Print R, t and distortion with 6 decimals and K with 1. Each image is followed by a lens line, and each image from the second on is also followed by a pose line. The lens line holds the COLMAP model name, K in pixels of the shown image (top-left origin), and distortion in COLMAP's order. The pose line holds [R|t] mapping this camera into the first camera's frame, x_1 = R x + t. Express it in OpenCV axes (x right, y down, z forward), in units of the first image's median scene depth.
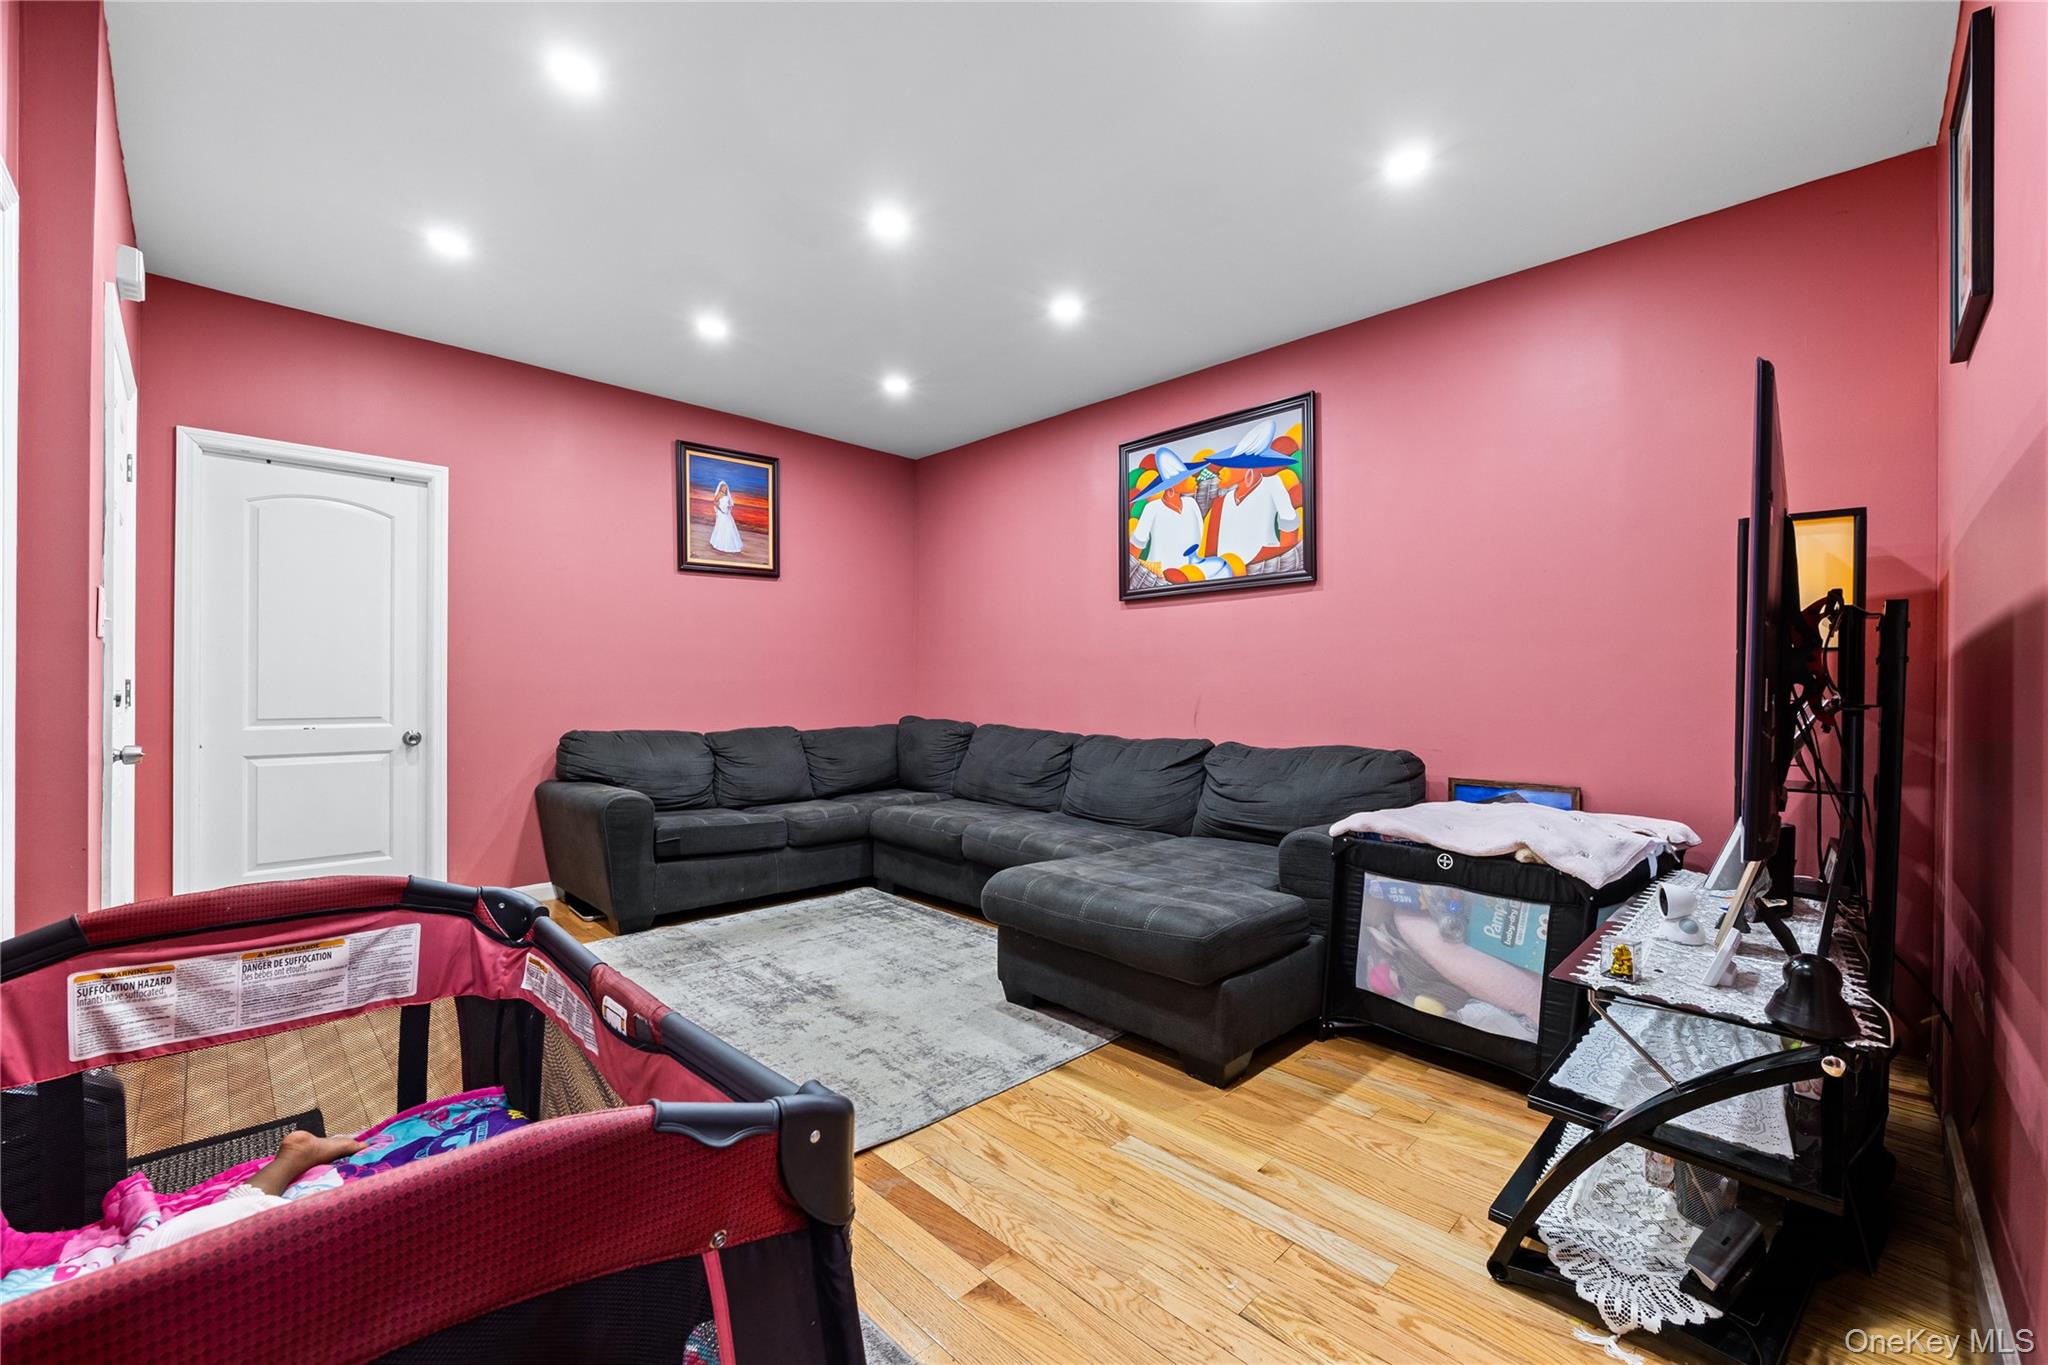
lens RADIAL K [[822.8, 0, 1024.0], [0, 822.8, 682.5], [0, 0, 1]] dist [-0.000584, 0.000025]
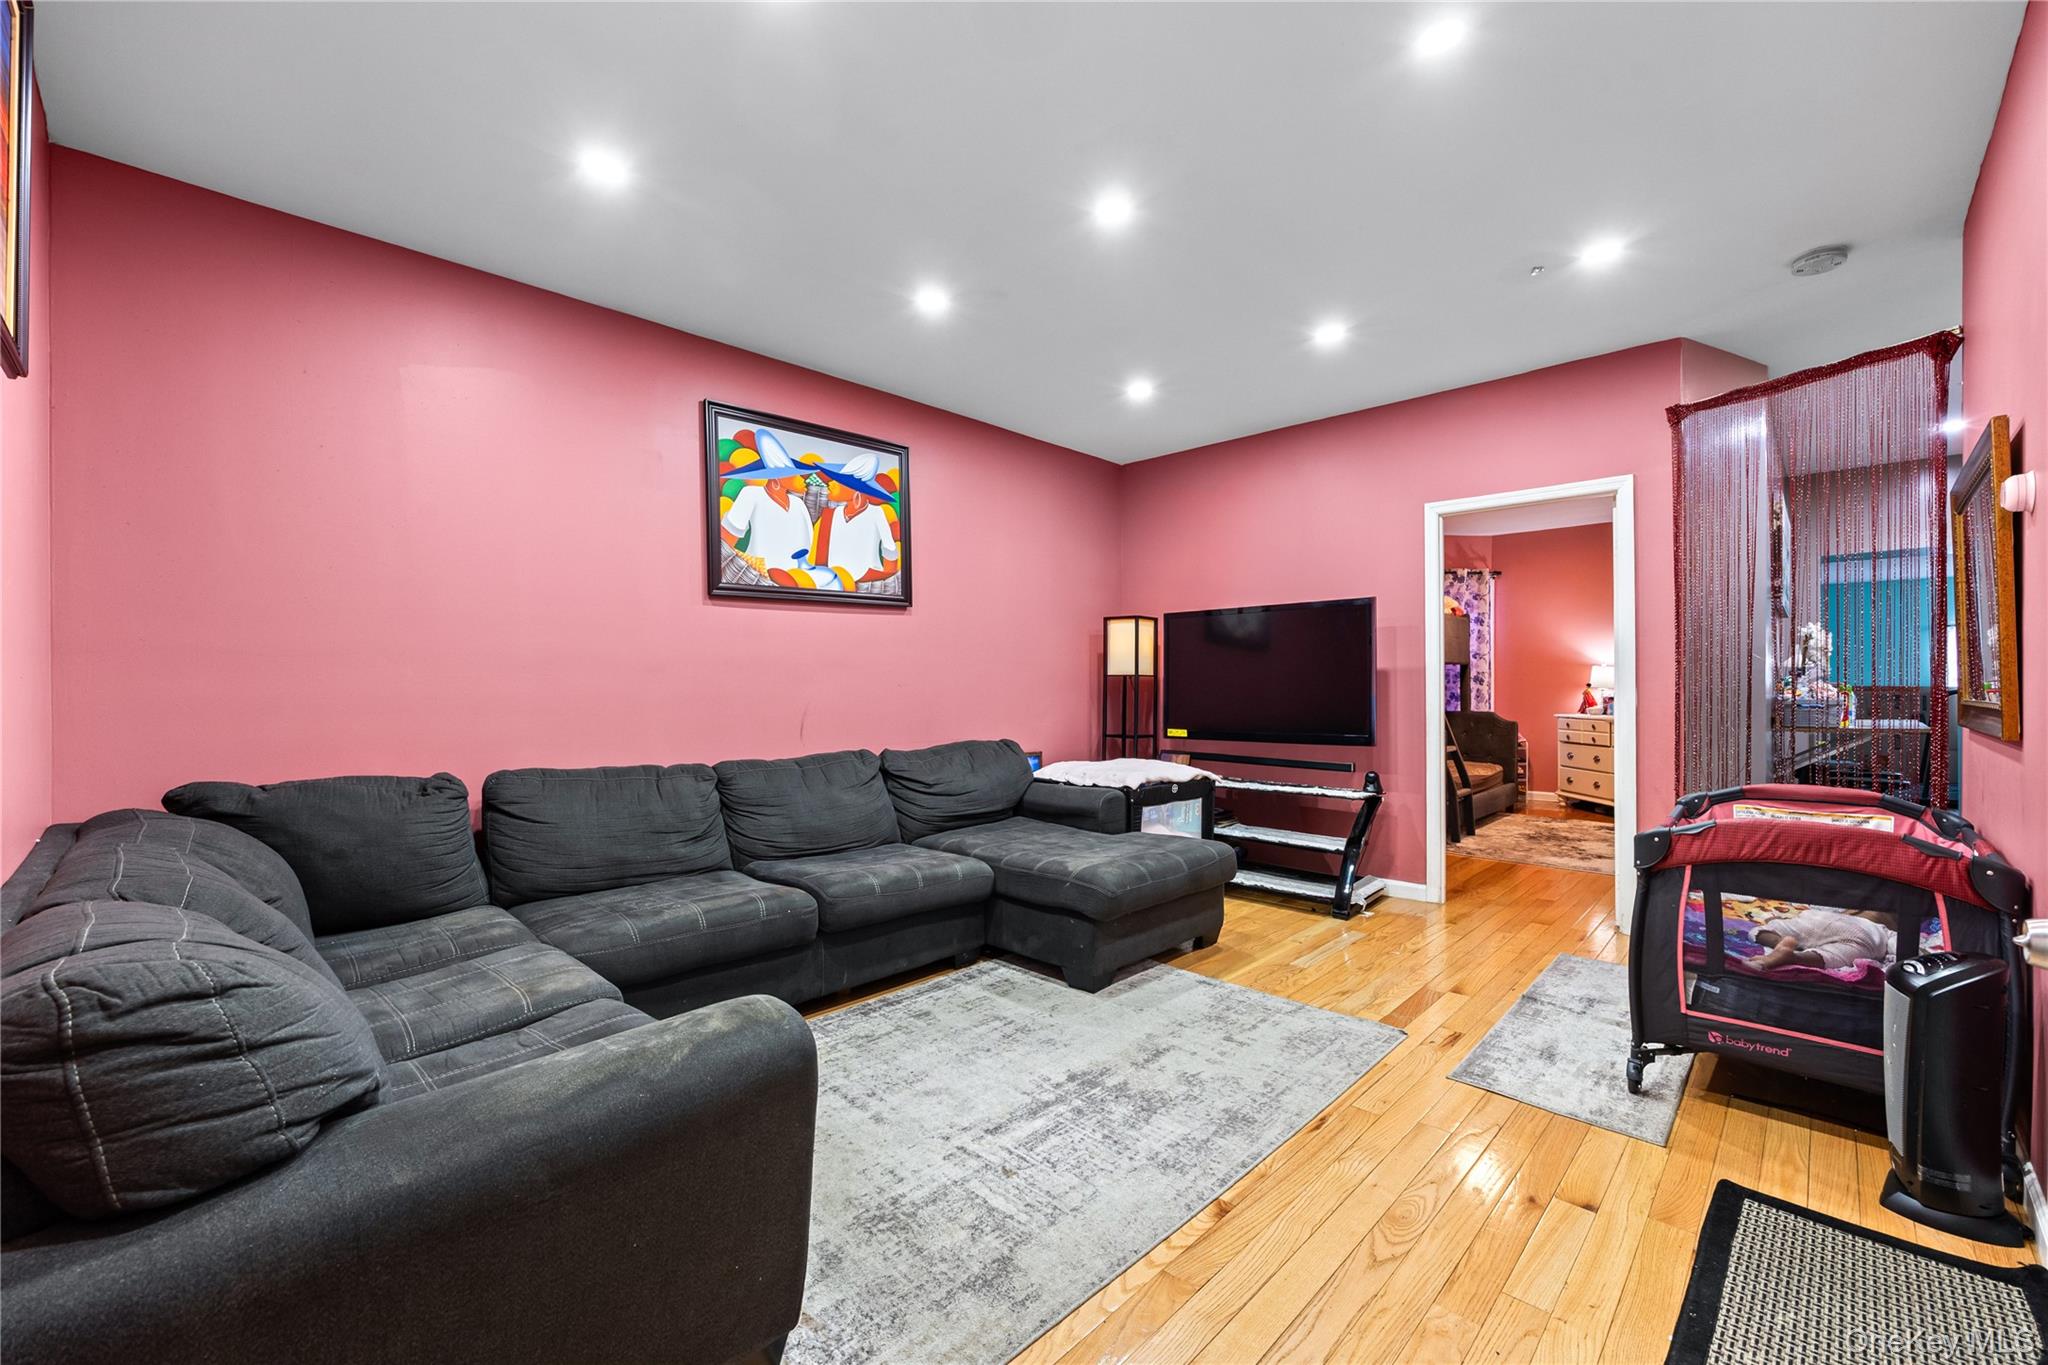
lens RADIAL K [[833.0, 0, 1012.0], [0, 833.0, 685.9], [0, 0, 1]] dist [-0.009711, 0.000128]
pose [[-0.010321, -0.006564, 0.999925, -0.801821], [0.001751, 0.999977, 0.006583, -0.015988], [-0.999945, 0.001819, -0.010309, 0.811768]]
